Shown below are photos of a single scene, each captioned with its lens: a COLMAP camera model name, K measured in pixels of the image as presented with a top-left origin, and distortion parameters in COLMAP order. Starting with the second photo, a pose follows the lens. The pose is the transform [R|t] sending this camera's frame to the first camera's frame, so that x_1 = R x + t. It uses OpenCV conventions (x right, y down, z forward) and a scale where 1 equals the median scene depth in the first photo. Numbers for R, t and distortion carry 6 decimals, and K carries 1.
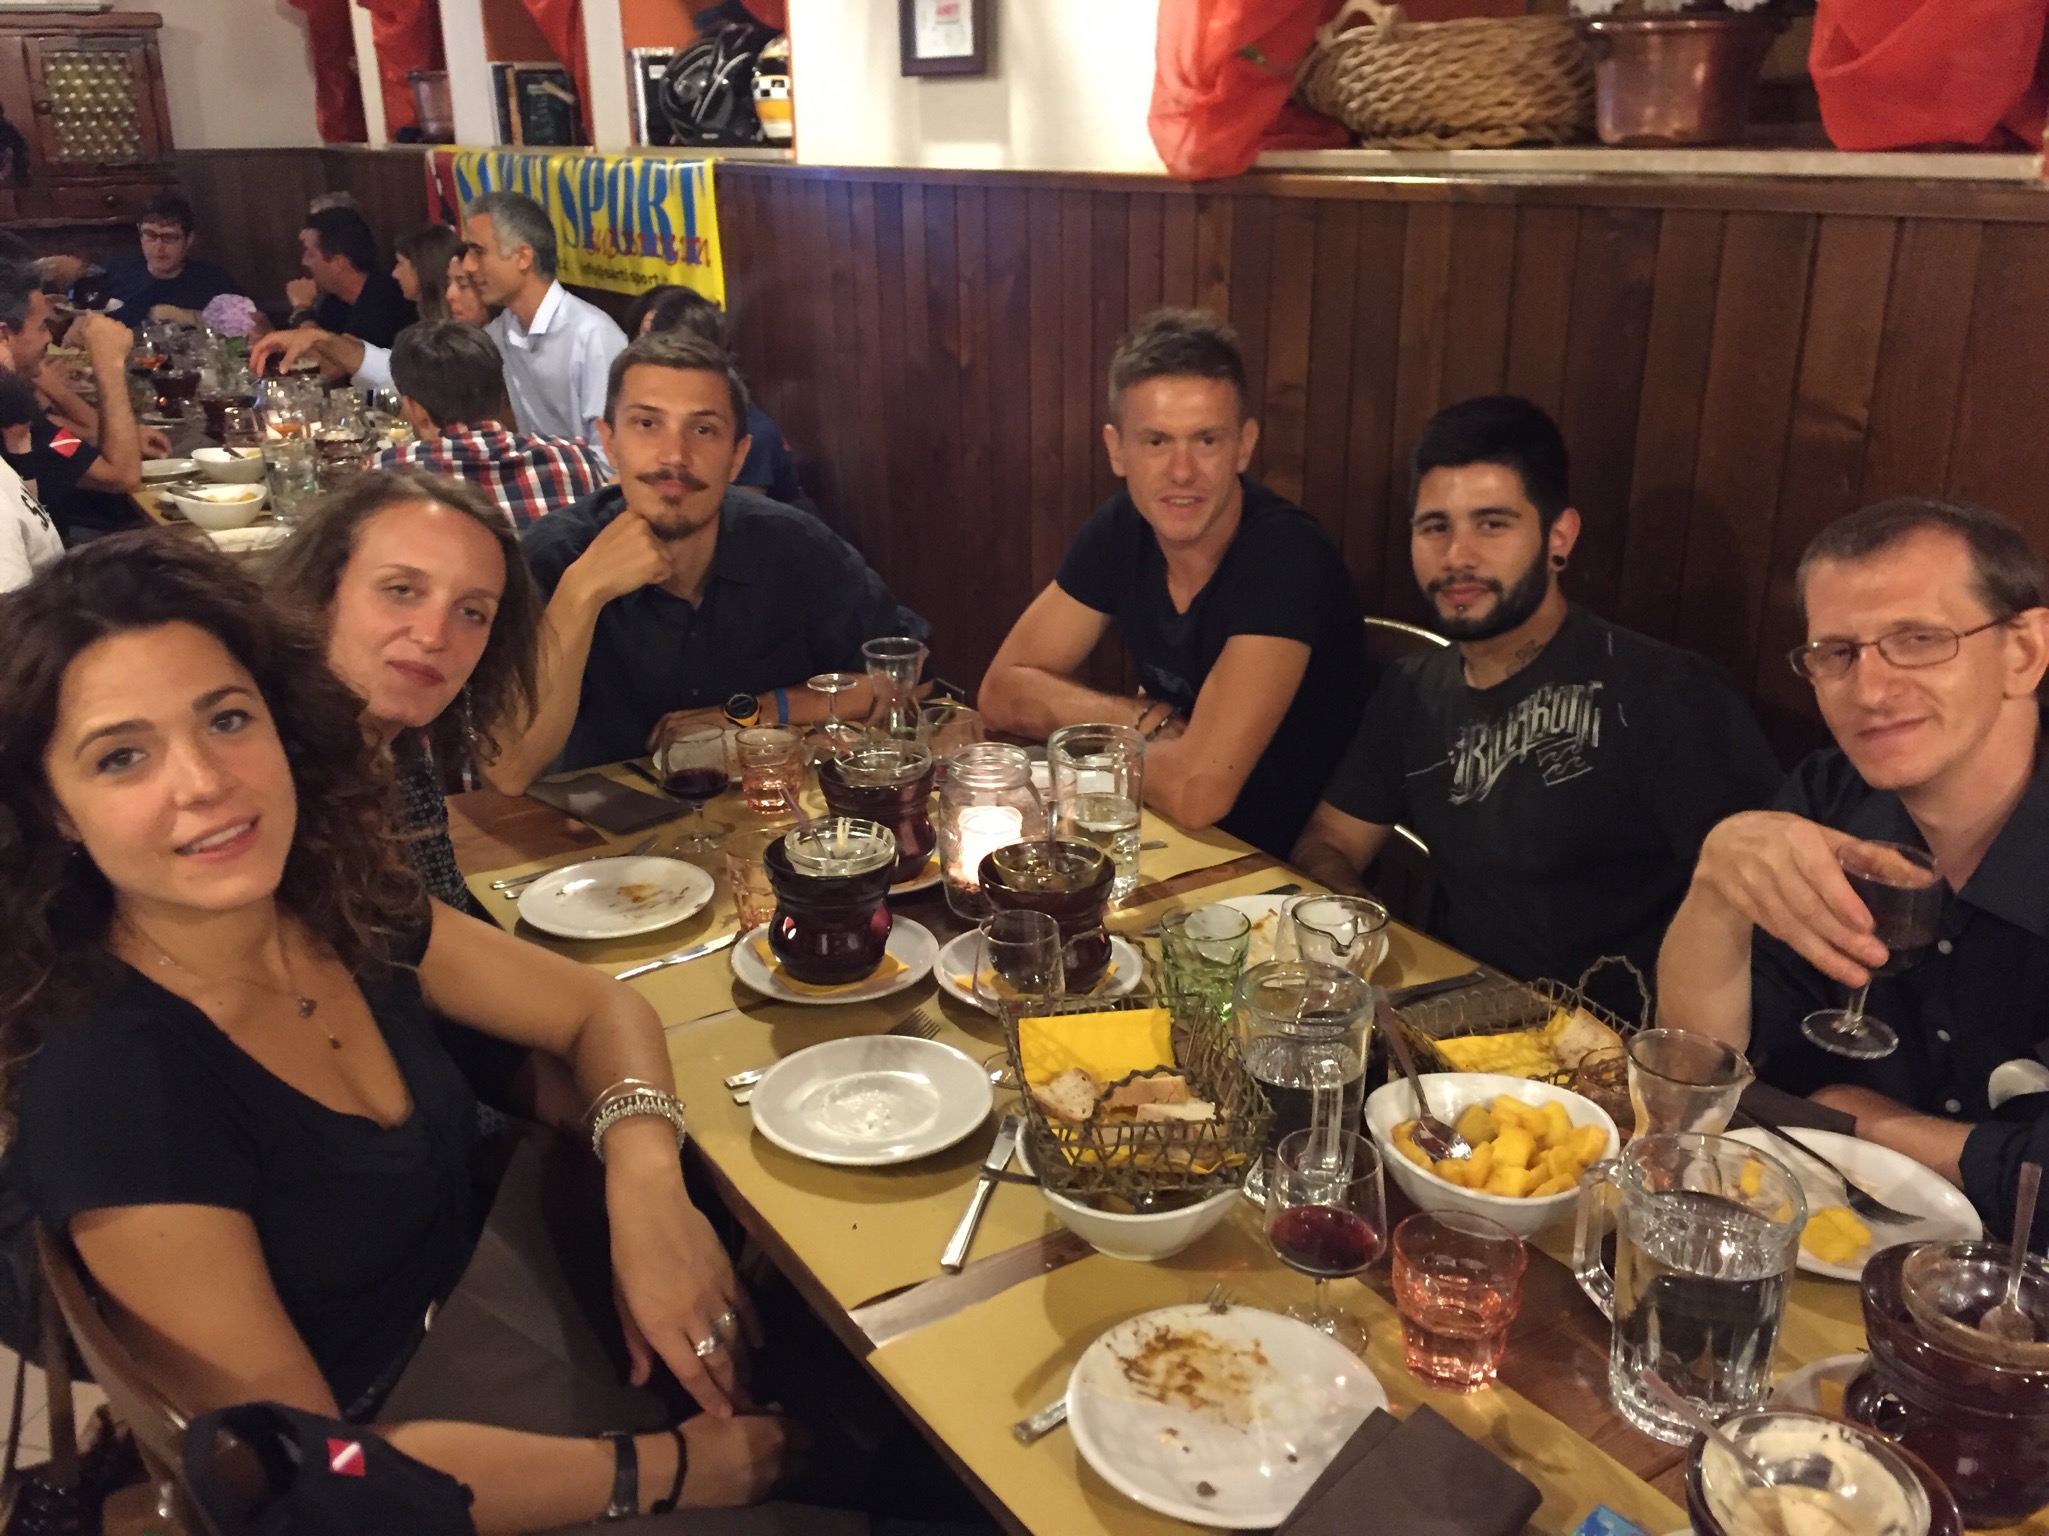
lens RADIAL K [[1757.2, 0, 1026.4], [0, 1757.2, 770.5], [0, 0, 1]] dist [0.015113, -0.016117]
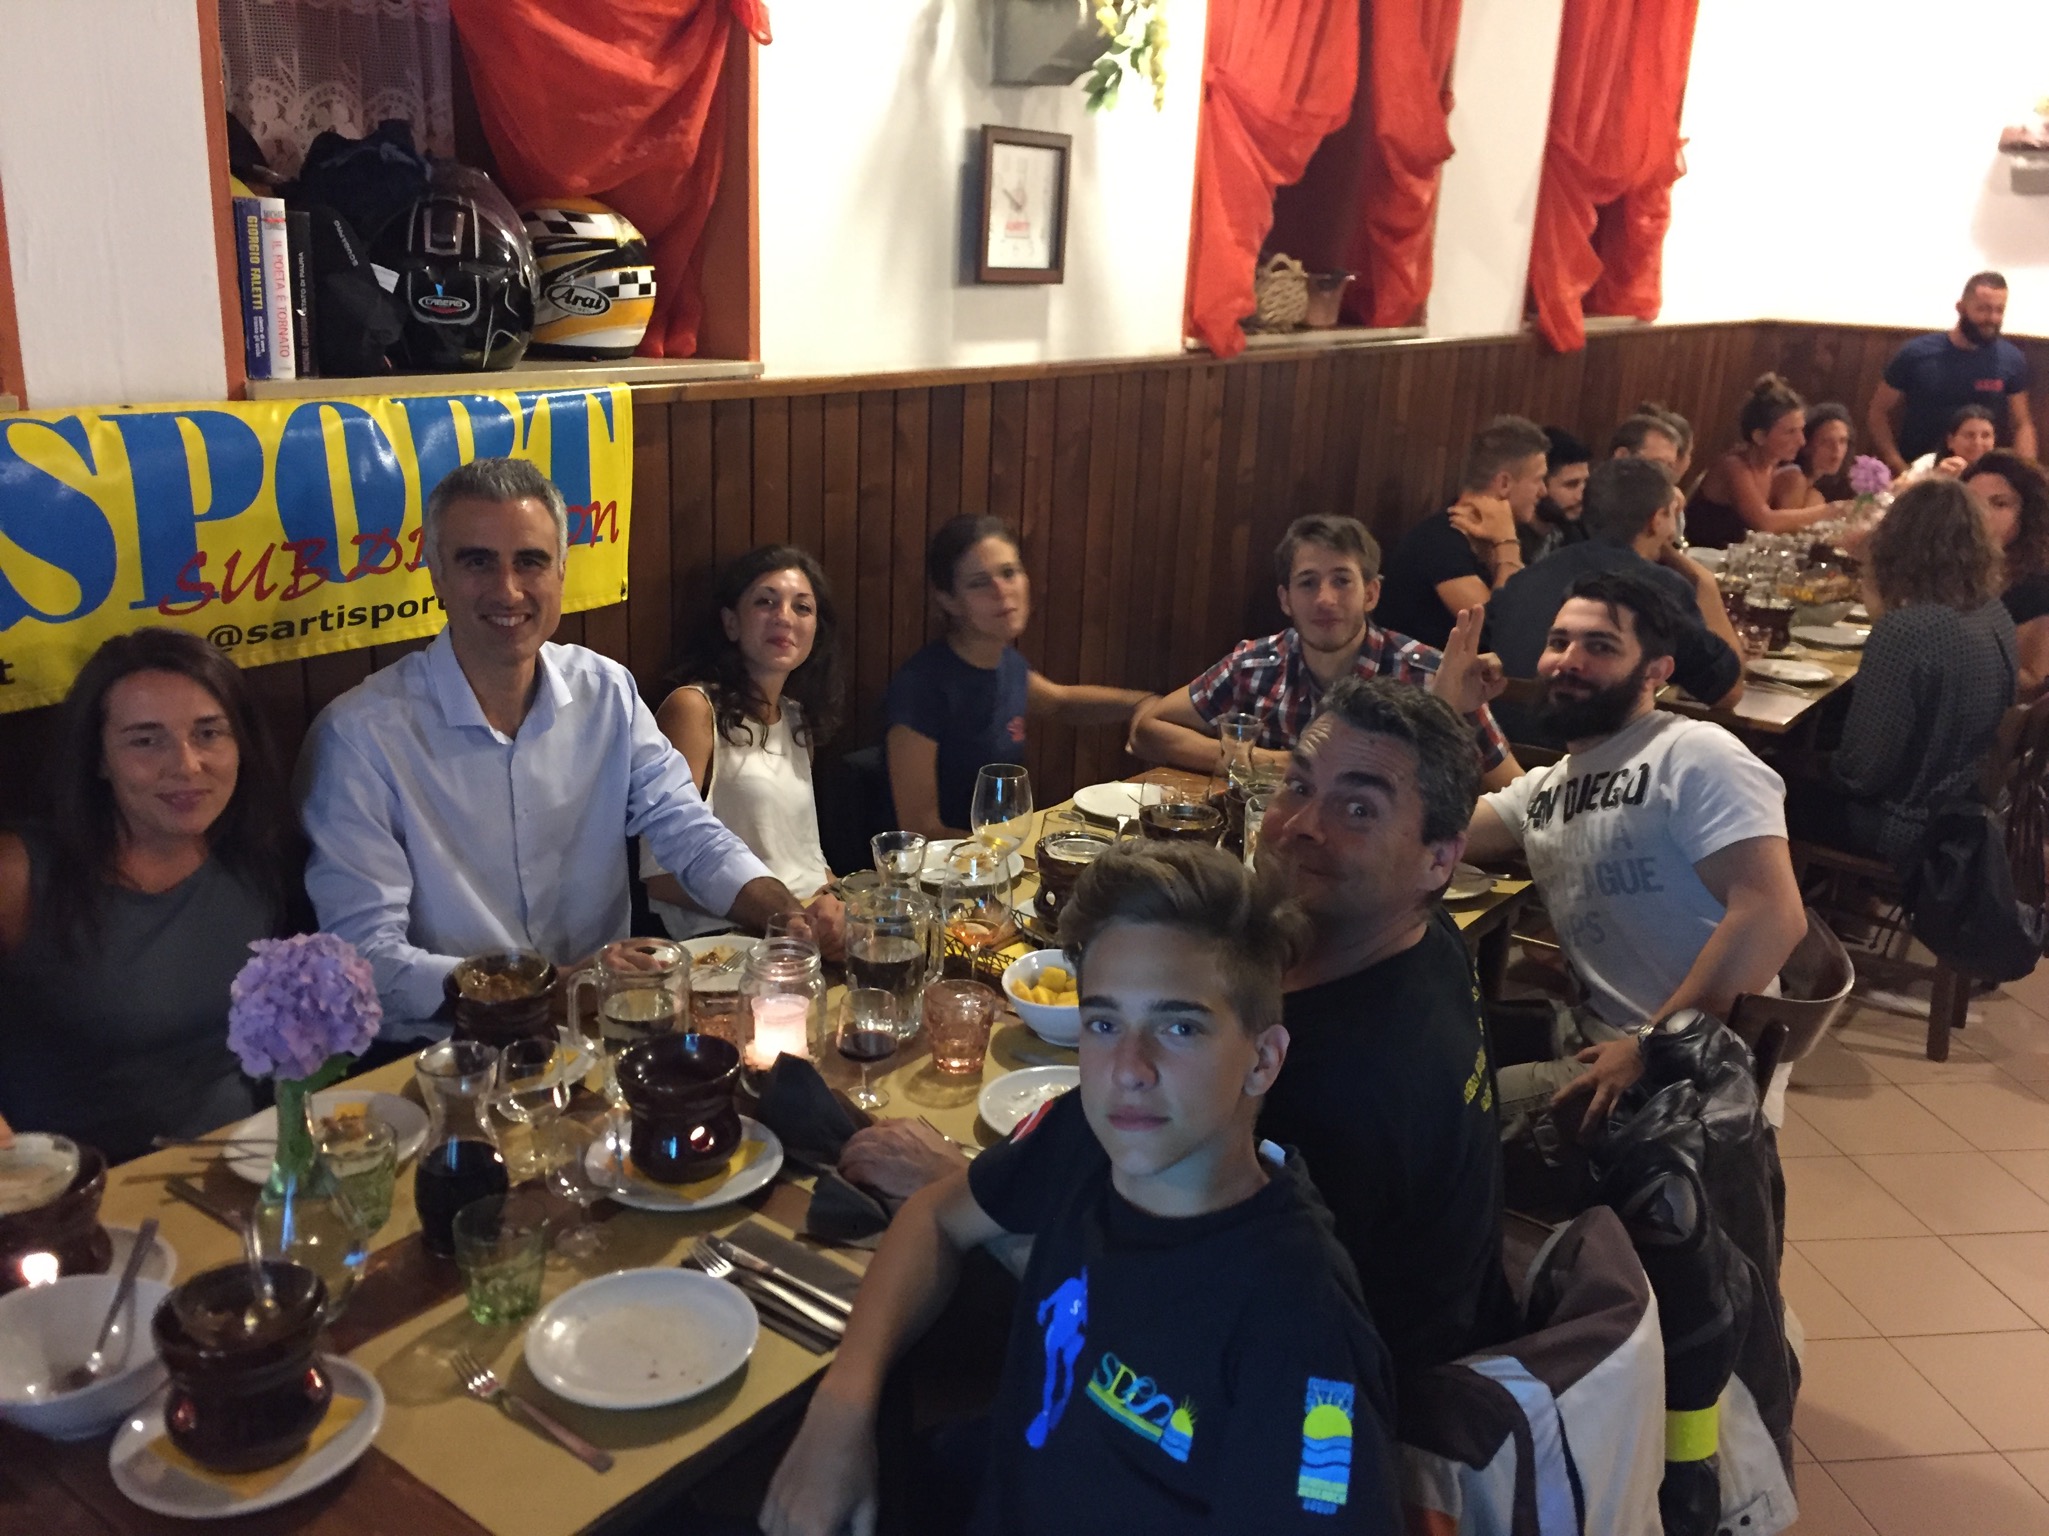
lens RADIAL K [[1757.2, 0, 1024.5], [0, 1757.2, 768.5], [0, 0, 1]] dist [0.015113, -0.016117]
pose [[-0.345516, -0.215239, 0.913395, -0.897327], [0.347226, 0.874935, 0.337524, -0.400472], [-0.871810, 0.433774, -0.227568, 1.106612]]
